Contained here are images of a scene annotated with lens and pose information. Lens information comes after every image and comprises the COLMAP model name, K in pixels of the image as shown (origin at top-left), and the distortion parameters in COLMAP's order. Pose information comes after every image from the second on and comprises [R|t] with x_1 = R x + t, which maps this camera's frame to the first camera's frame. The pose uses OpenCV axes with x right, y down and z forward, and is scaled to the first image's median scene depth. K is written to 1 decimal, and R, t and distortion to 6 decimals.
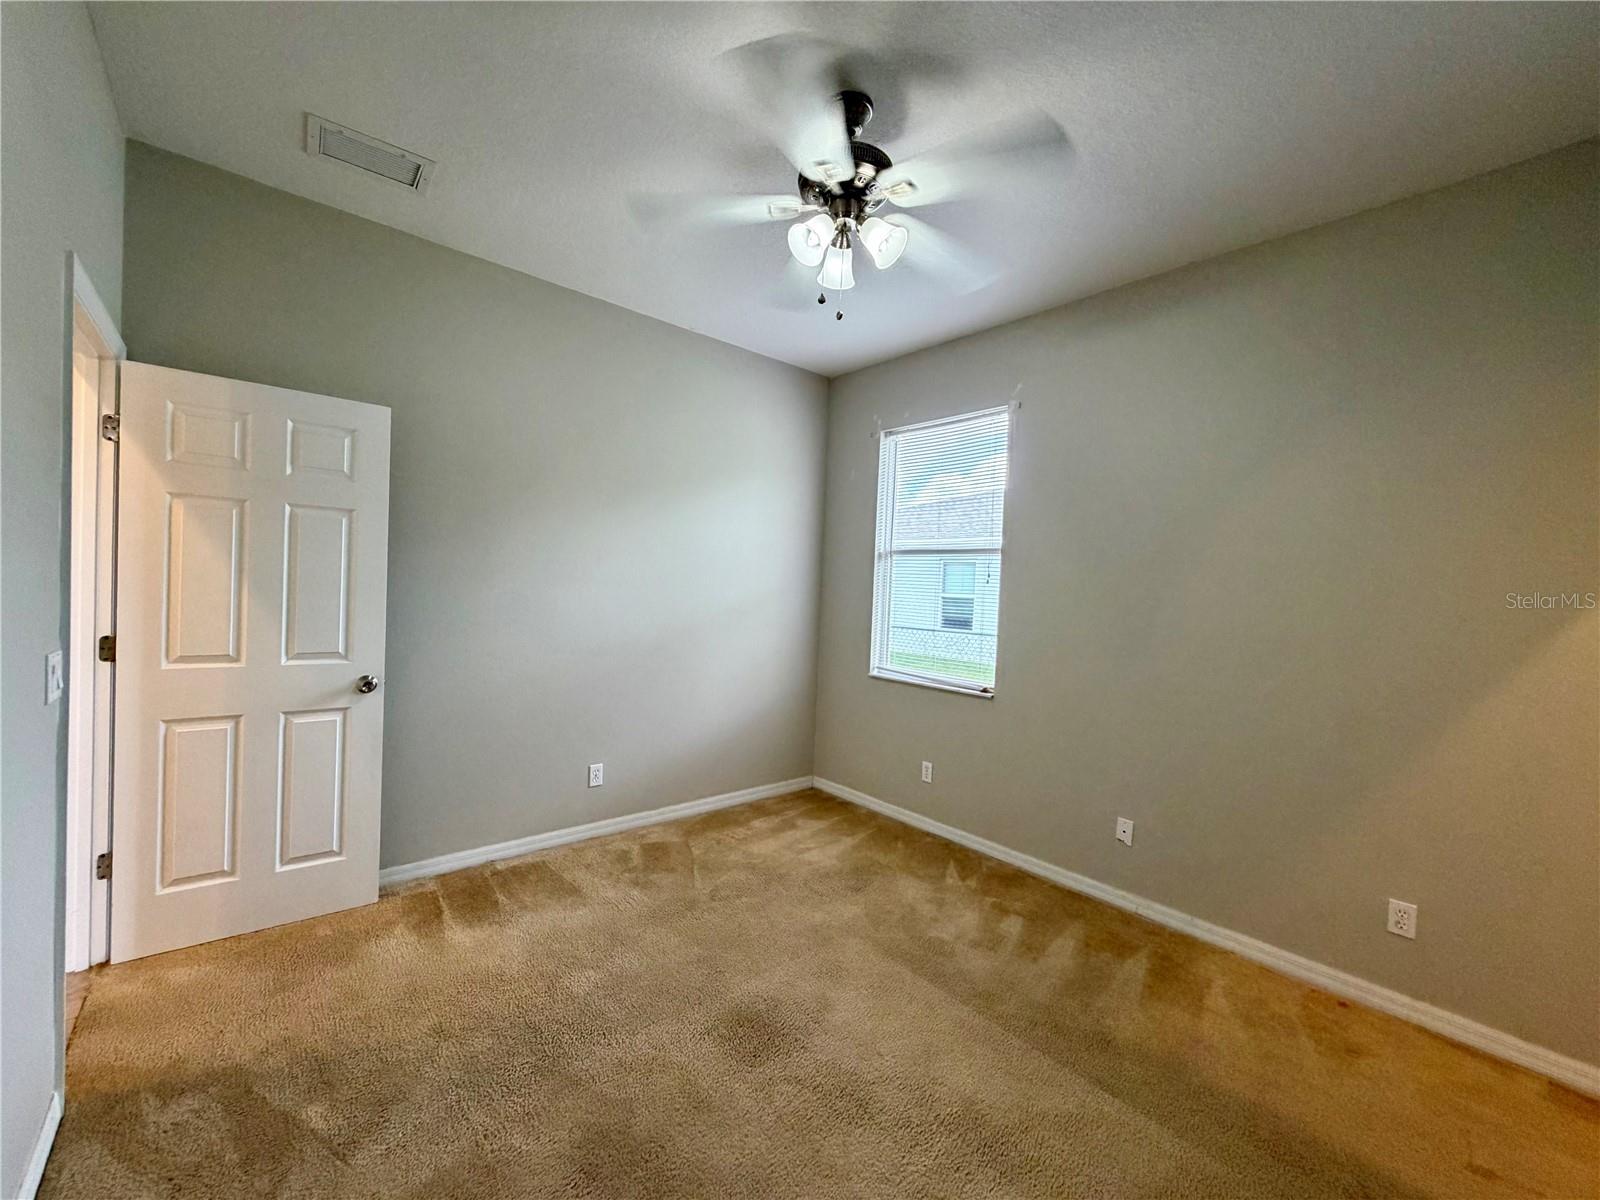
lens RADIAL K [[636.9, 0, 796.0], [0, 636.9, 602.3], [0, 0, 1]] dist [-0.001598, 0.000576]
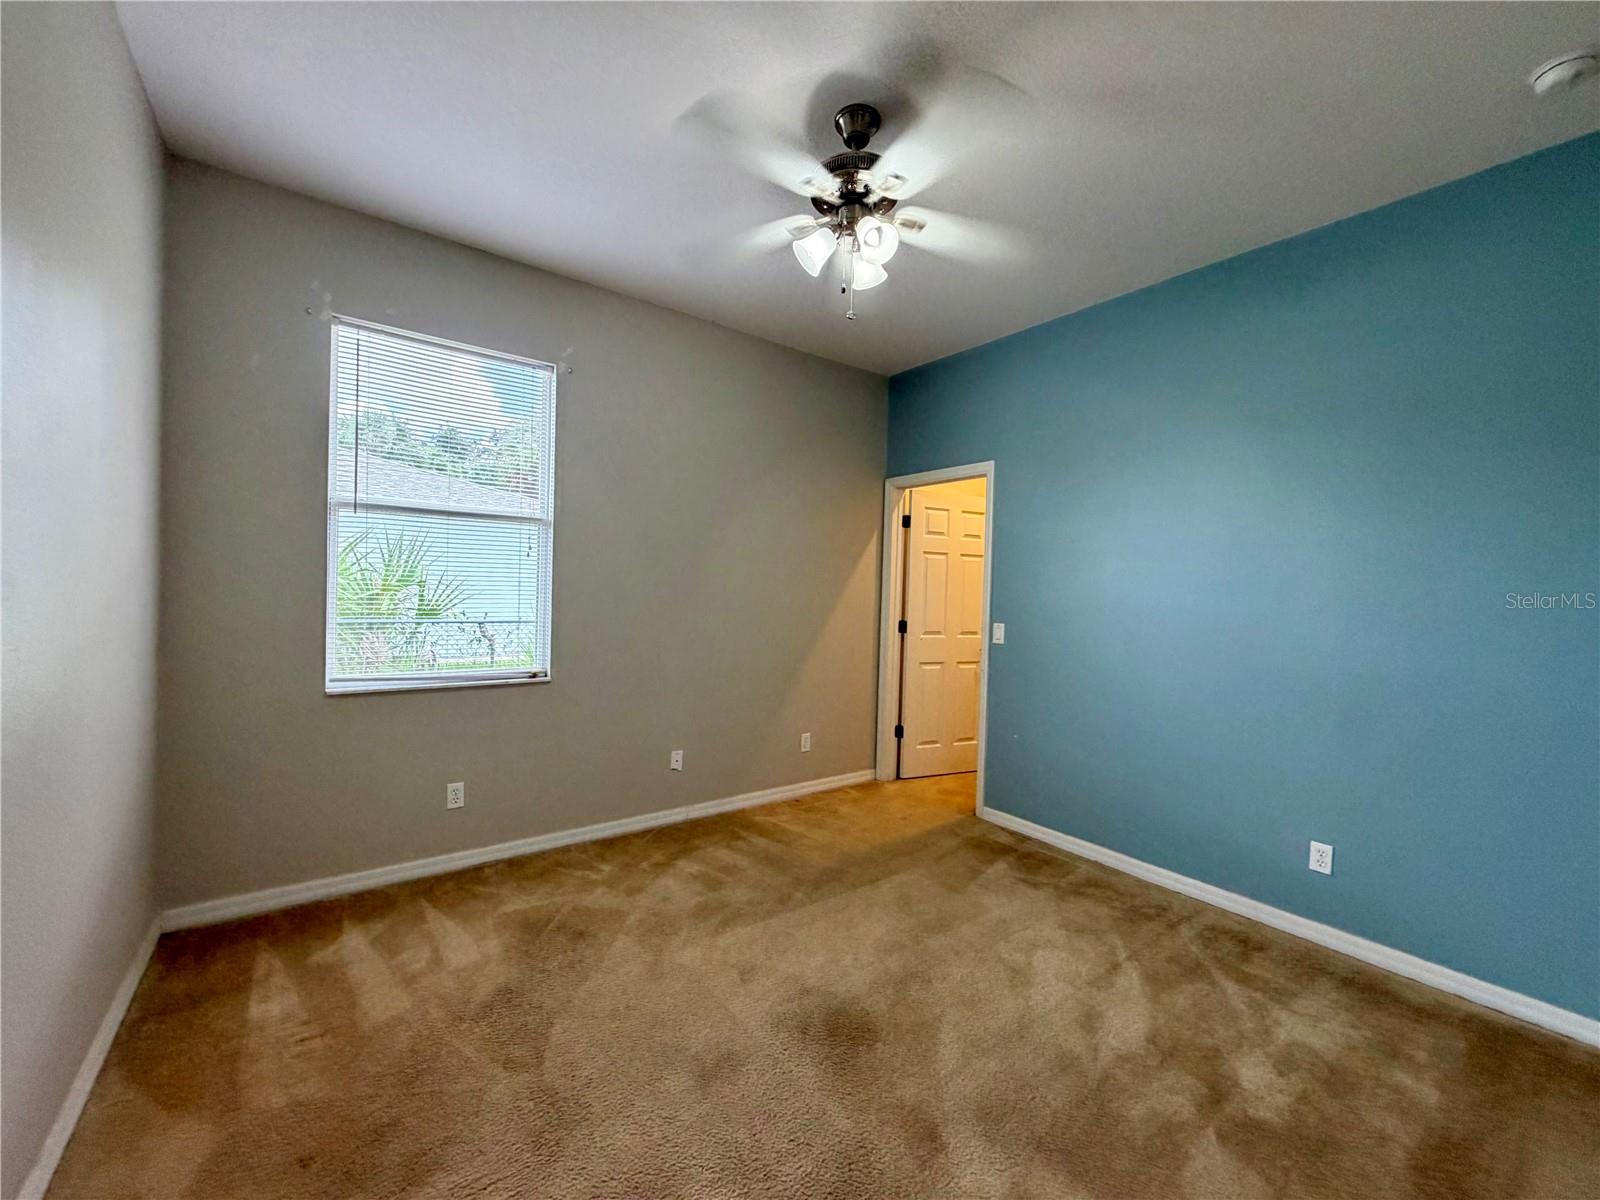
lens RADIAL K [[636.9, 0, 796.0], [0, 636.9, 602.3], [0, 0, 1]] dist [-0.001598, 0.000576]
pose [[0.070227, -0.060349, 0.995704, -0.745366], [-0.001489, 0.998161, 0.060603, -0.026579], [-0.997530, -0.005738, 0.070008, 0.743604]]
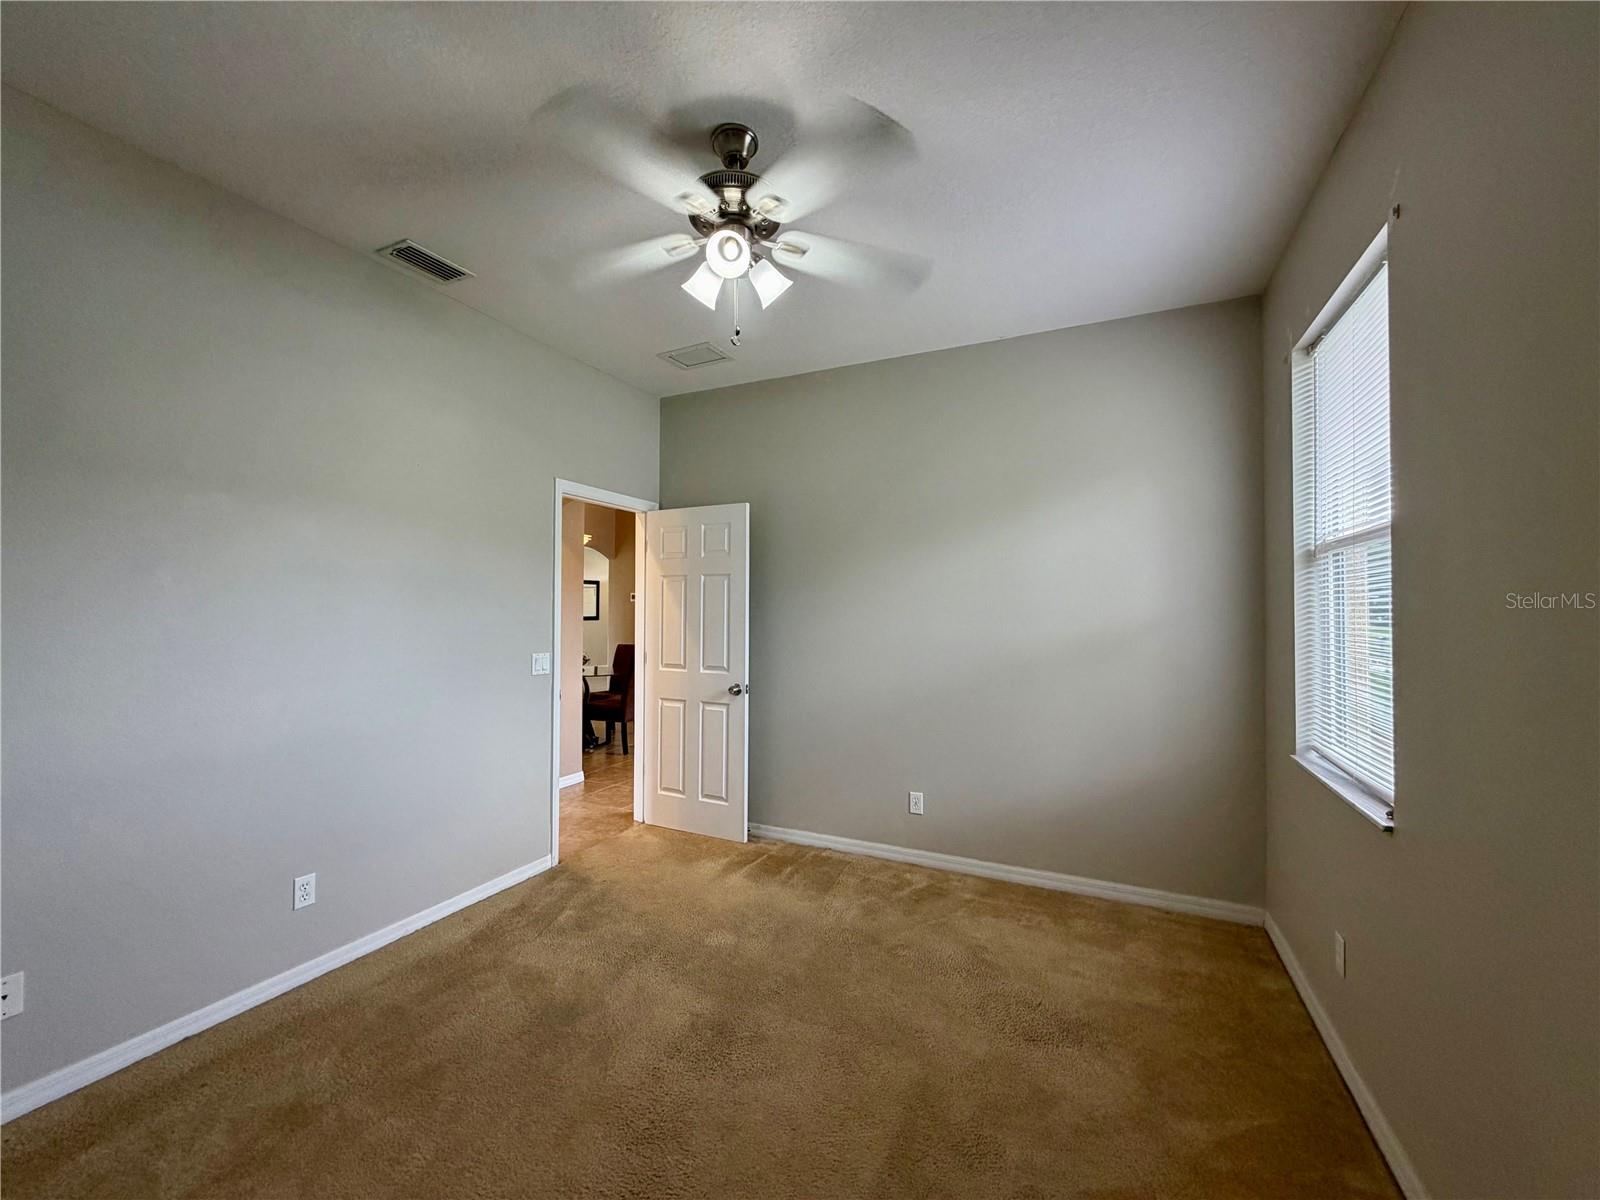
lens RADIAL K [[636.9, 0, 796.0], [0, 636.9, 602.3], [0, 0, 1]] dist [-0.001598, 0.000576]
pose [[0.403098, -0.051397, -0.913712, 0.737479], [-0.009628, 0.998128, -0.060393, 0.012809], [0.915106, 0.033142, 0.401849, 0.510616]]
